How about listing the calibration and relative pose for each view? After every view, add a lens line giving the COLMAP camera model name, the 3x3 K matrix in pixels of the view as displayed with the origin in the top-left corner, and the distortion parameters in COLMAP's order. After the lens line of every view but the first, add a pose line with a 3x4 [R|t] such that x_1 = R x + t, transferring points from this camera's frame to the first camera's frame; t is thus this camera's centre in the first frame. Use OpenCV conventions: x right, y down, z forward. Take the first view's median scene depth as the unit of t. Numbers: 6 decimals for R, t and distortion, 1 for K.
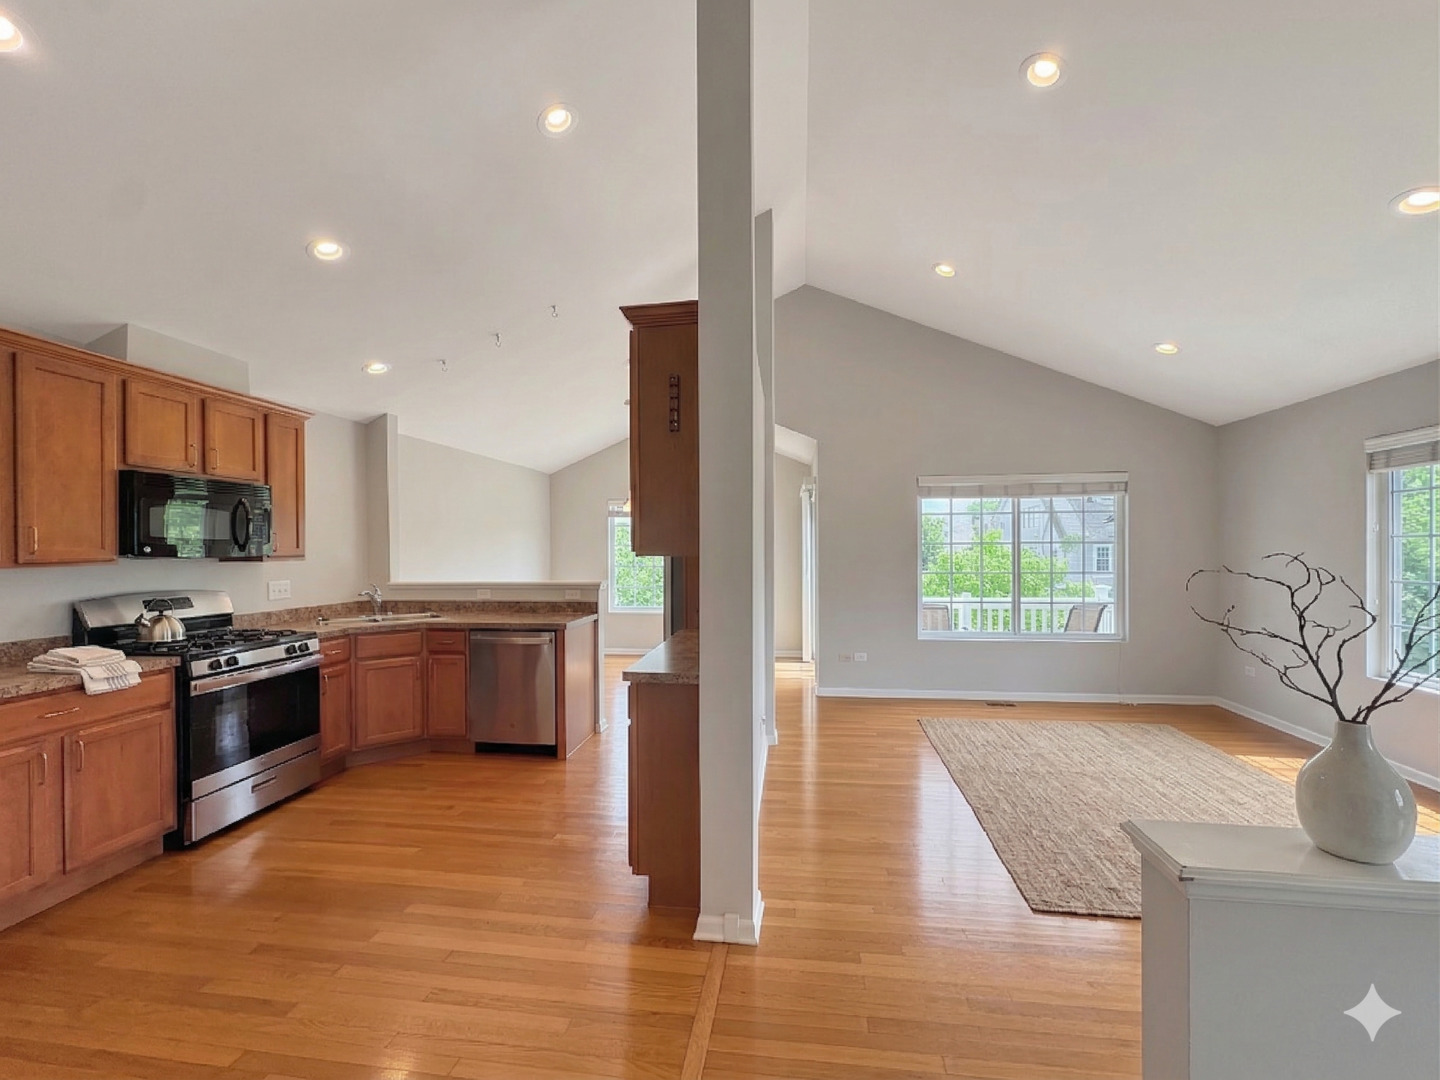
lens RADIAL K [[593.6, 0, 721.6], [0, 593.6, 543.5], [0, 0, 1]] dist [0.003311, -0.000997]
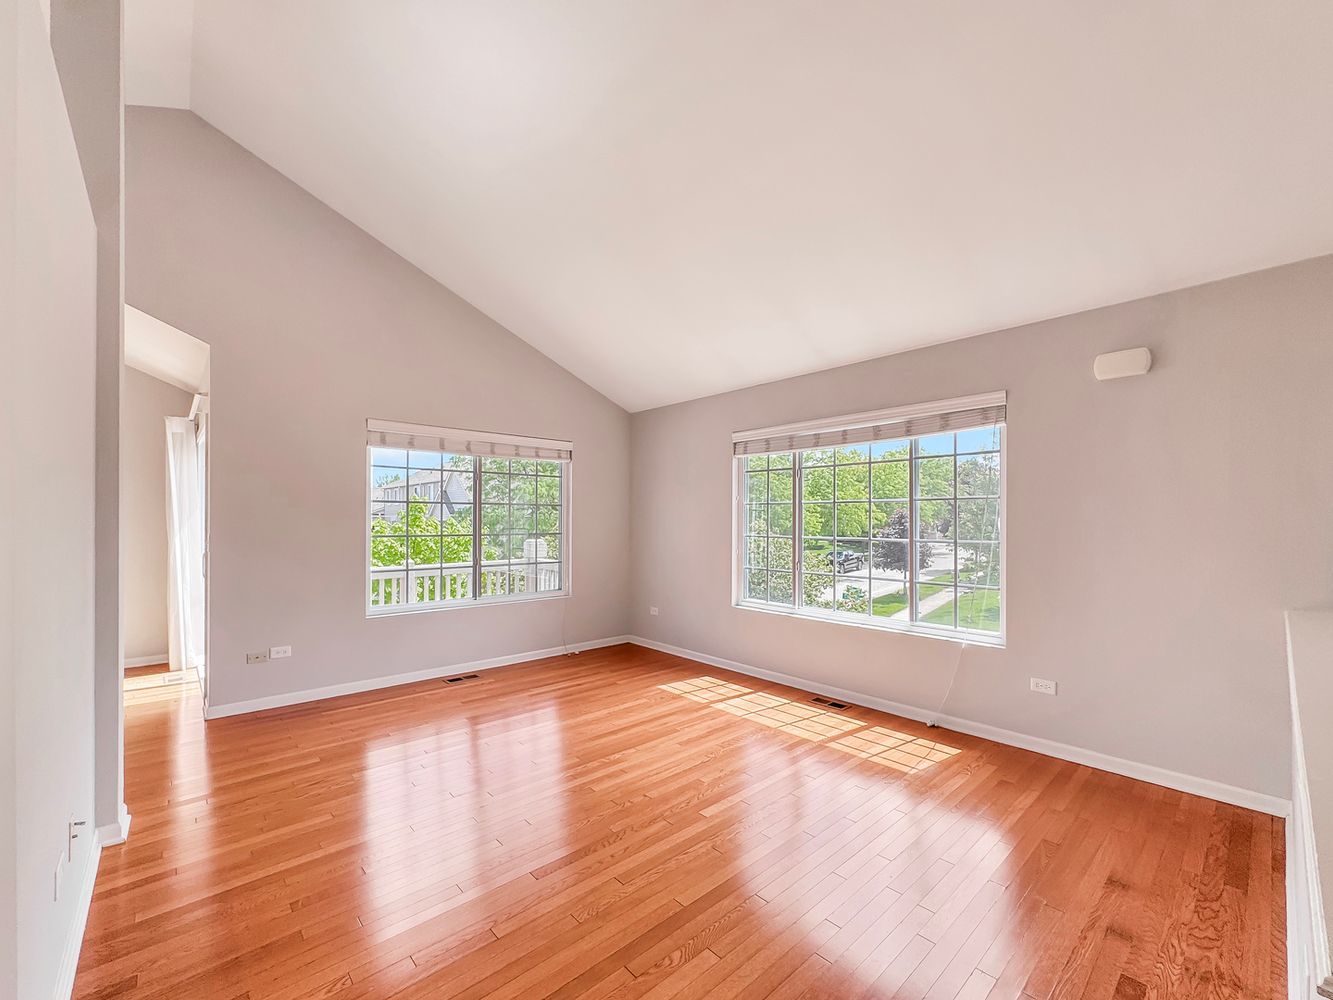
lens RADIAL K [[549.5, 0, 662.6], [0, 549.5, 516.0], [0, 0, 1]] dist [0.003311, -0.000997]
pose [[0.640000, 0.014420, 0.768239, 0.014284], [-0.018962, 0.999816, -0.002970, 0.021688], [-0.768141, -0.012667, 0.640156, 0.287754]]
